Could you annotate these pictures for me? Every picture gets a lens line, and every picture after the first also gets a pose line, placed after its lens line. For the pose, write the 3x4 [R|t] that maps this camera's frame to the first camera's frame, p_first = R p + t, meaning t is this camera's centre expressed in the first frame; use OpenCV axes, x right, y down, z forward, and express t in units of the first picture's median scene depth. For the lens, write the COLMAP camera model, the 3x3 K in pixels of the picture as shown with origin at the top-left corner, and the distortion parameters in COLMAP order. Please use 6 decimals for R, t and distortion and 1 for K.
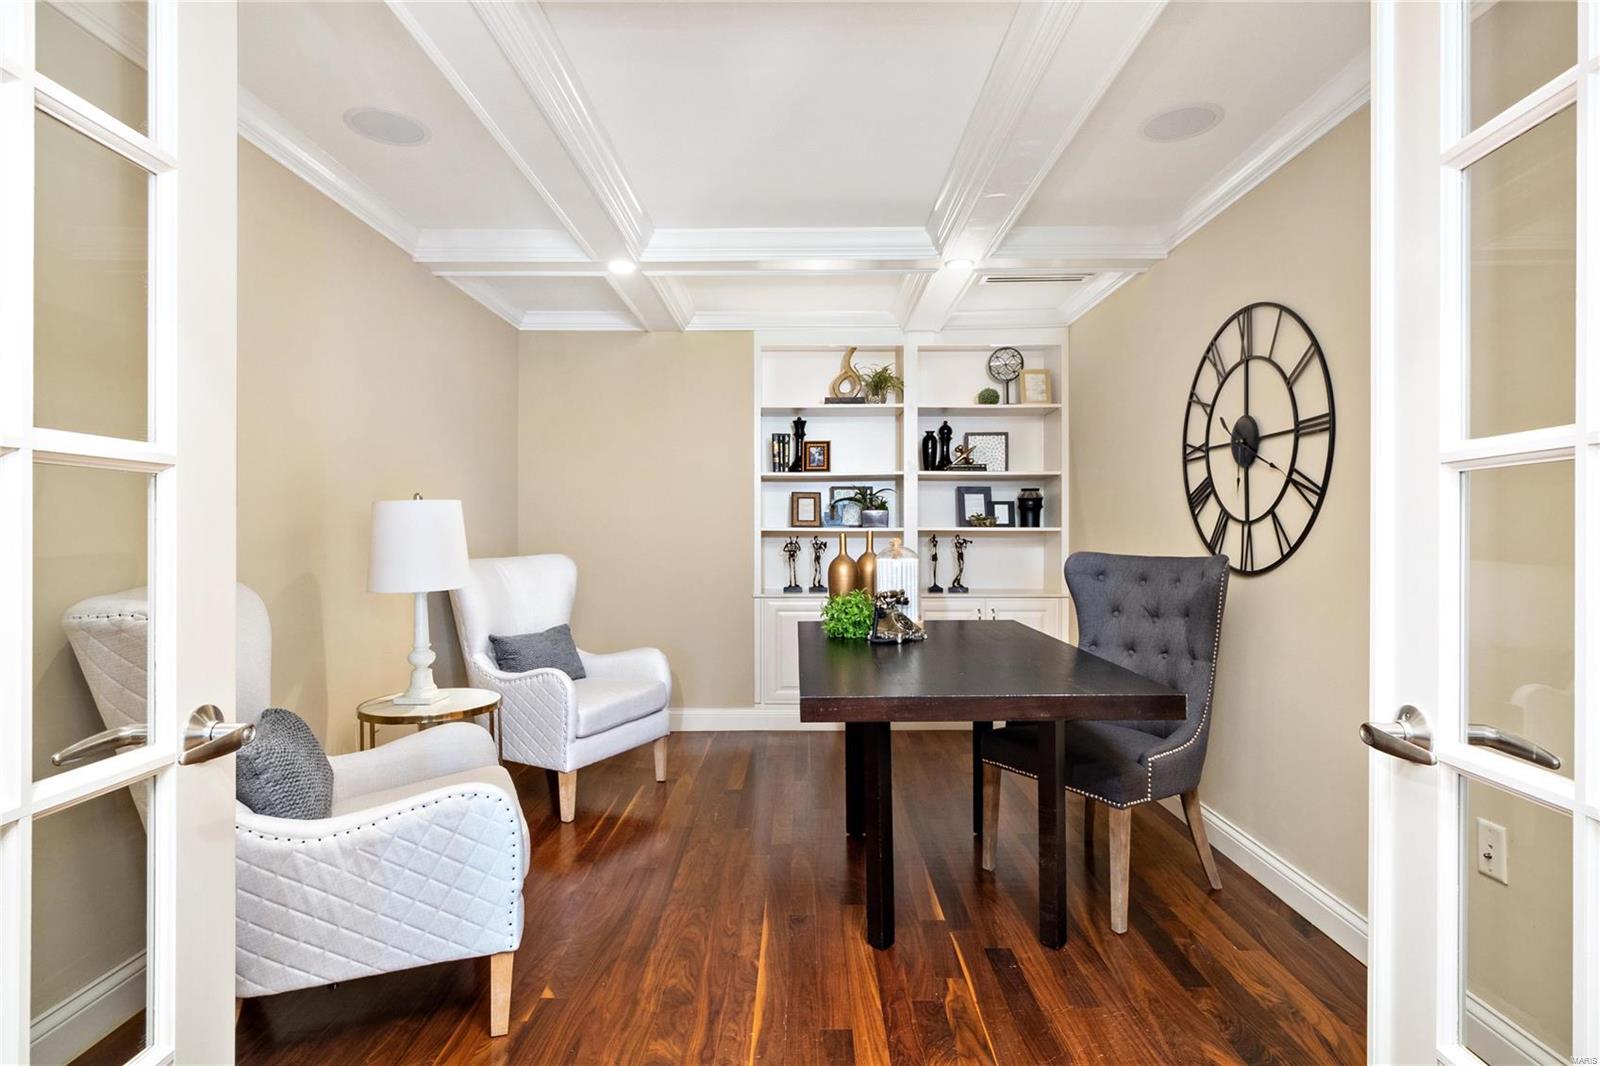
lens RADIAL K [[811.4, 0, 800.0], [0, 811.4, 533.0], [0, 0, 1]] dist [-0.012579, 0.002029]
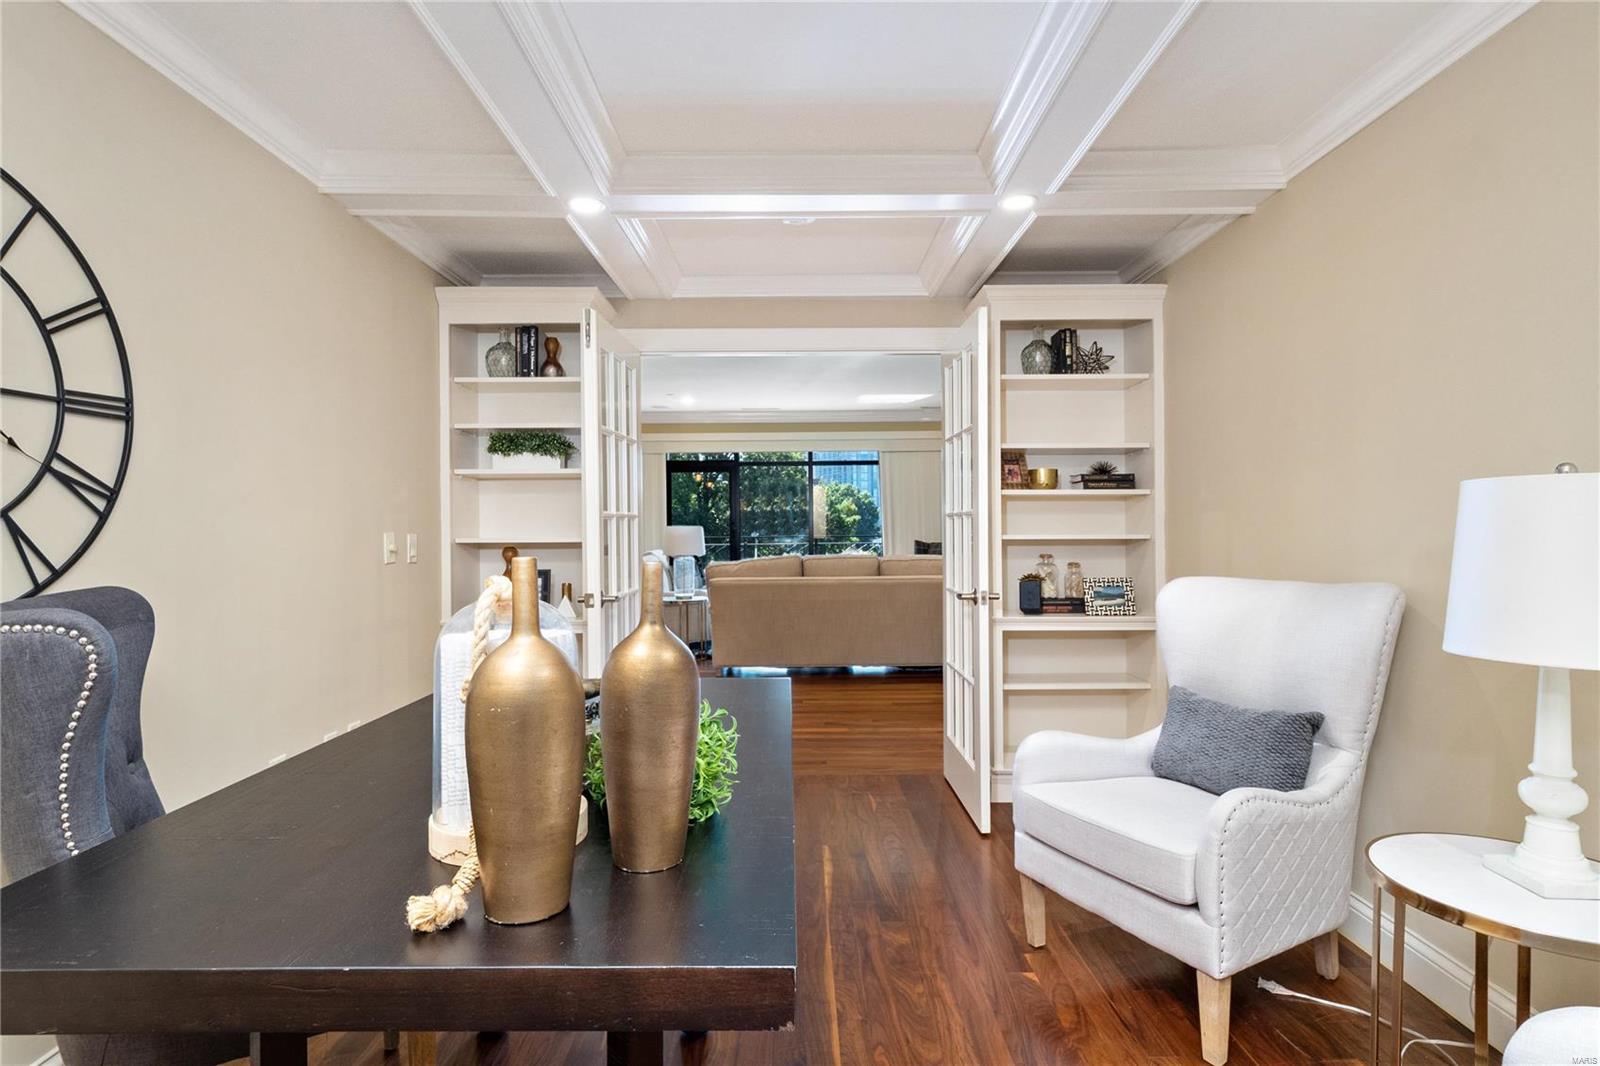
lens RADIAL K [[811.4, 0, 800.0], [0, 811.4, 533.0], [0, 0, 1]] dist [-0.012579, 0.002029]
pose [[-0.999947, 0.008341, -0.006103, -0.007785], [0.008320, 0.999960, 0.003372, -0.011808], [0.006131, 0.003321, -0.999976, 1.766854]]
